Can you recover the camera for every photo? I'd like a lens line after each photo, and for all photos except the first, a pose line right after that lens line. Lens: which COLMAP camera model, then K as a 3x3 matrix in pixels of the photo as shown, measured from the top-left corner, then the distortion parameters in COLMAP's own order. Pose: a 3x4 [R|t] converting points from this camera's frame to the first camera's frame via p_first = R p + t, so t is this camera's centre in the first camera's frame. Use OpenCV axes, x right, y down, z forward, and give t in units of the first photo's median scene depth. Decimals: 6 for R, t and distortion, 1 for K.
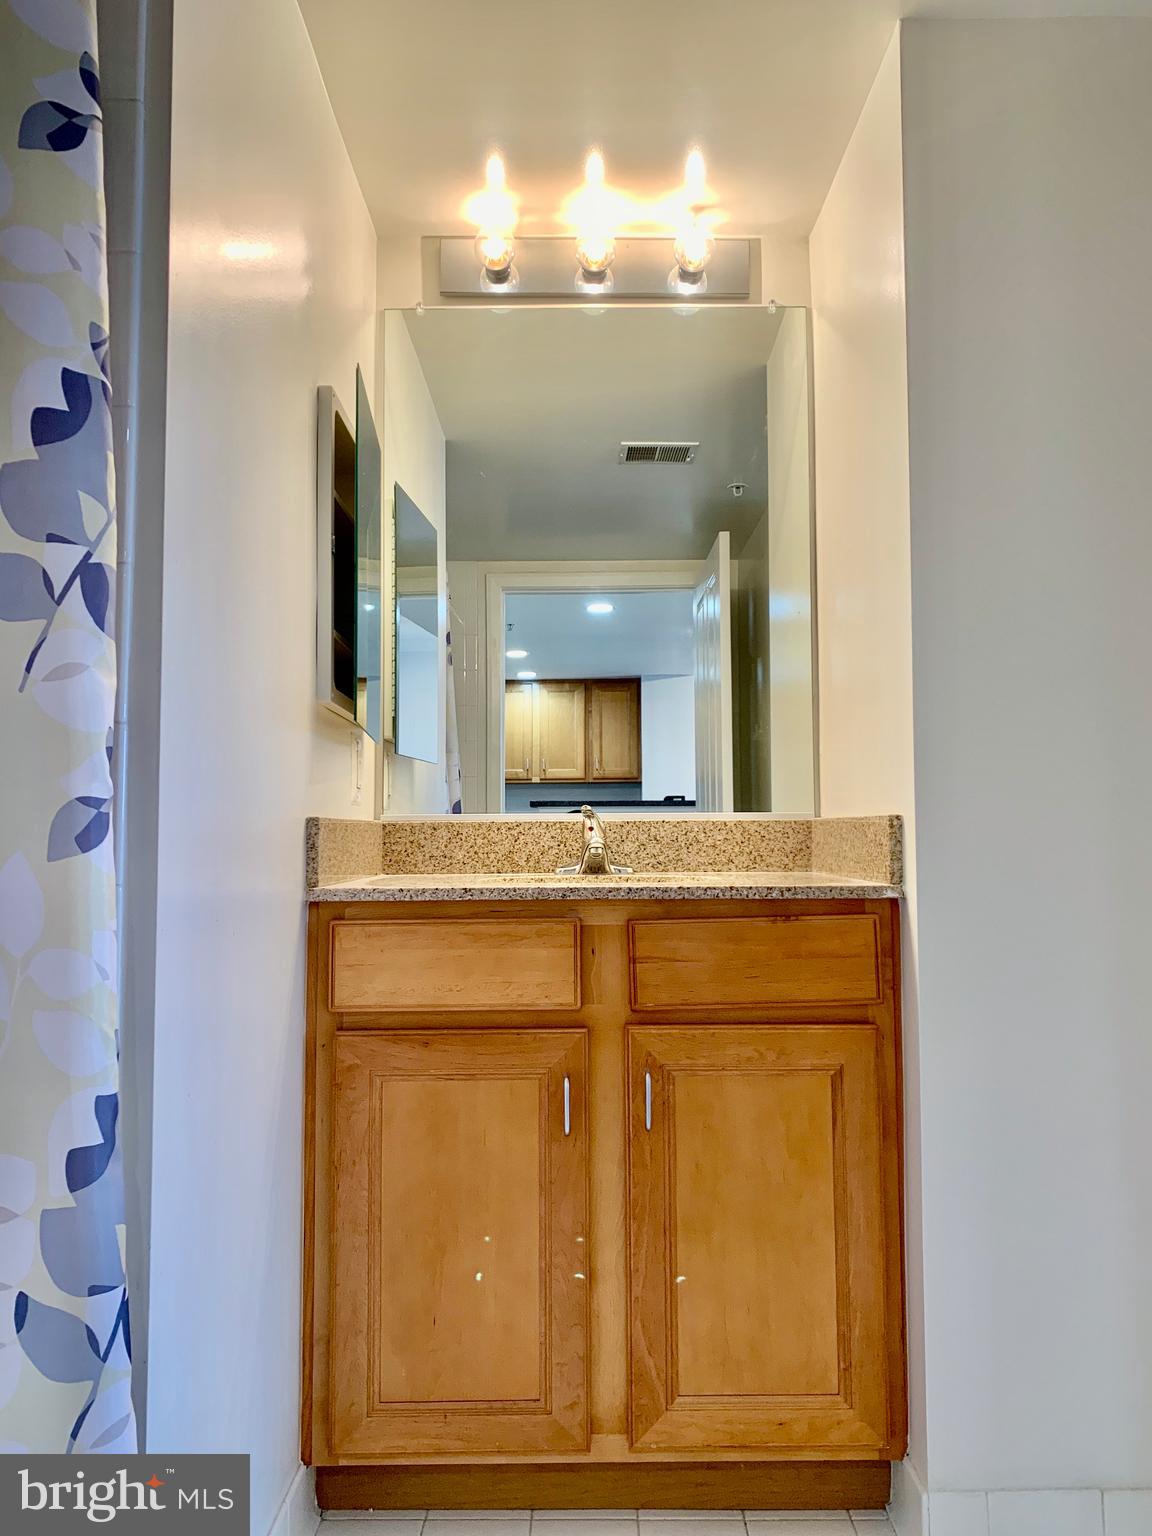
lens RADIAL K [[1177.1, 0, 576.0], [0, 1177.1, 768.0], [0, 0, 1]] dist [0.089929, -0.112800]
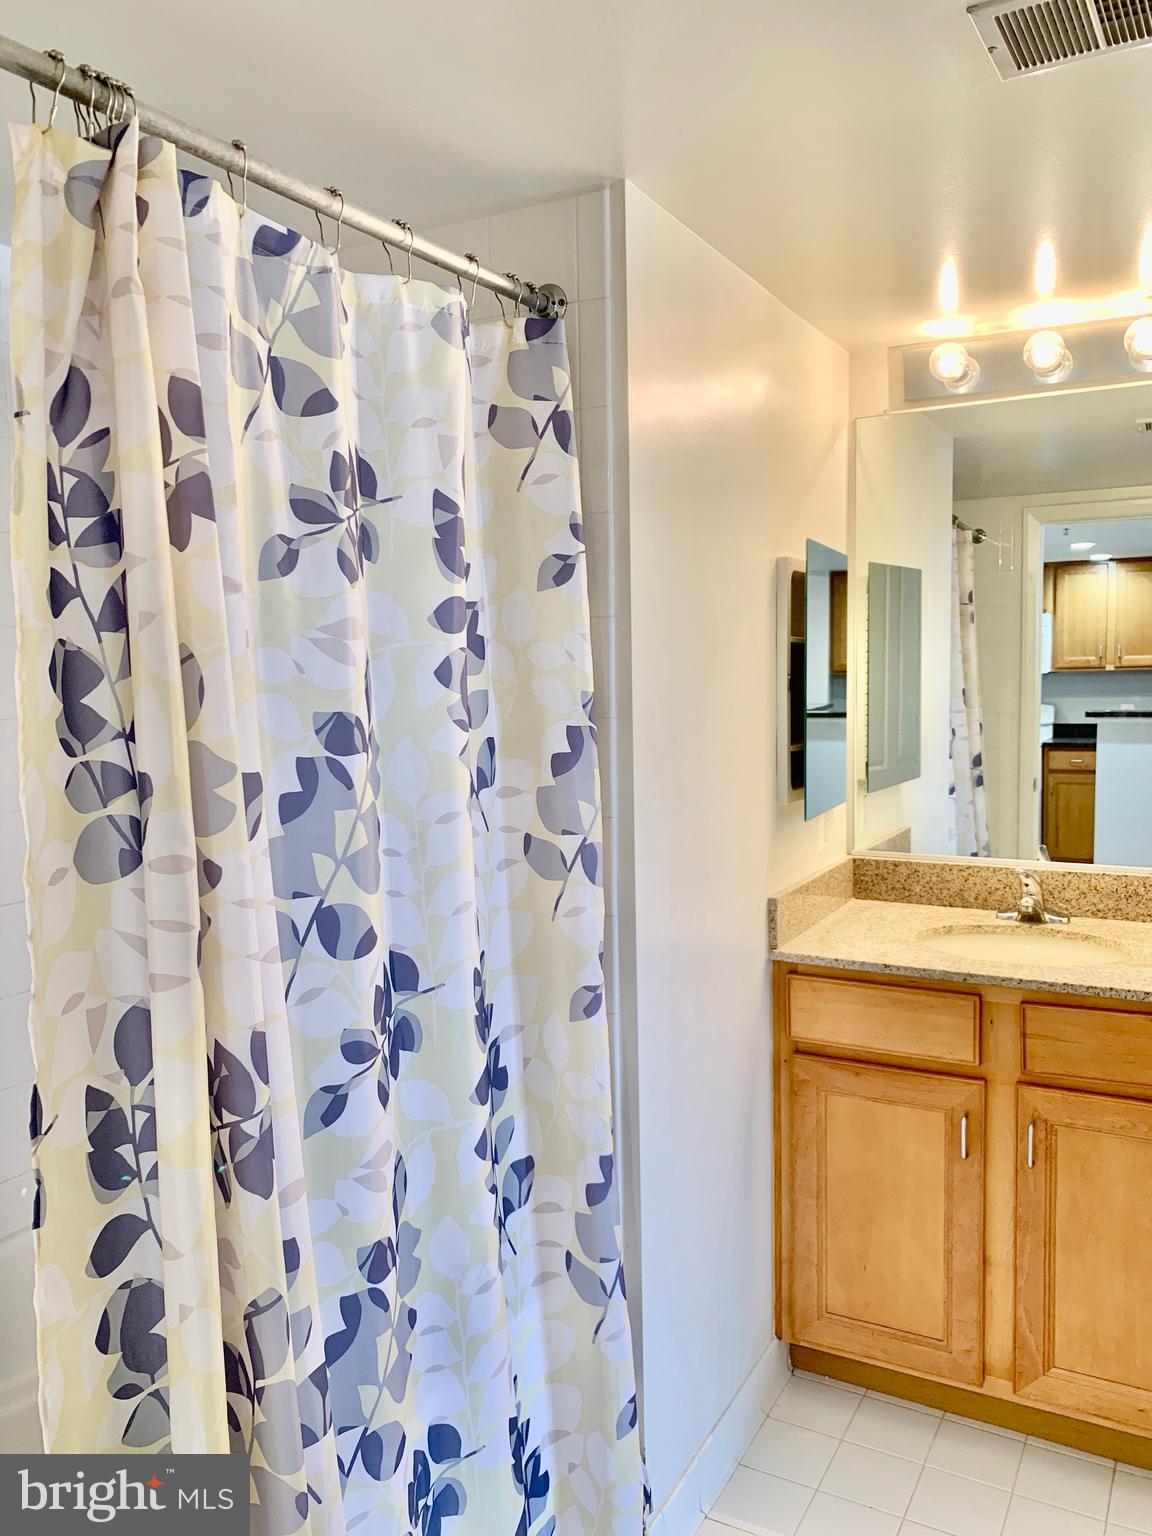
lens RADIAL K [[1235.2, 0, 576.0], [0, 1235.2, 768.0], [0, 0, 1]] dist [0.003739, 0.068721]
pose [[0.879431, 0.032545, -0.474912, 0.245271], [0.049435, 0.986022, 0.159113, -0.343736], [0.473452, -0.163407, 0.865530, -0.297157]]
